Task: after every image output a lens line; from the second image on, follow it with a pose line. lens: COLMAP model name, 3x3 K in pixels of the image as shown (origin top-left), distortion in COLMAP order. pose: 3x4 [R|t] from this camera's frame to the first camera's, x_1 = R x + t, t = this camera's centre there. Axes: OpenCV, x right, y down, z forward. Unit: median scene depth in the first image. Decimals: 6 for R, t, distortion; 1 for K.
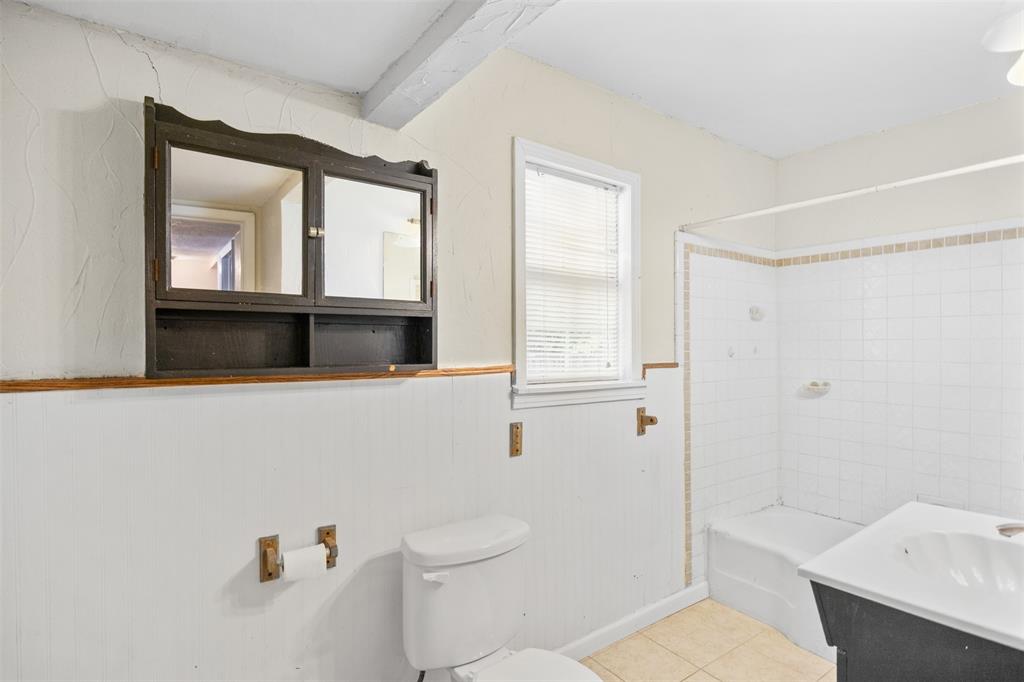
lens RADIAL K [[513.4, 0, 512.0], [0, 513.4, 341.0], [0, 0, 1]] dist [-0.001039, 0.000003]
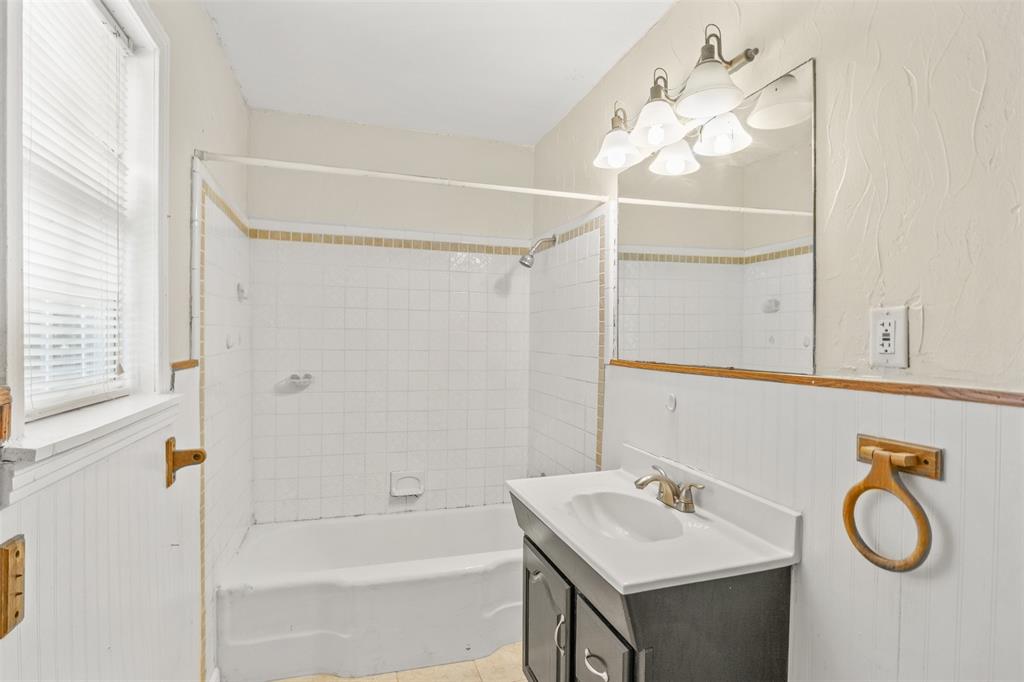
lens RADIAL K [[521.7, 0, 501.1], [0, 521.7, 337.3], [0, 0, 1]] dist [0.000920, 0.000518]
pose [[0.331330, 0.002068, 0.943513, -0.171596], [-0.022527, 0.999730, 0.005719, 0.001500], [-0.943246, -0.023149, 0.331287, 0.411537]]
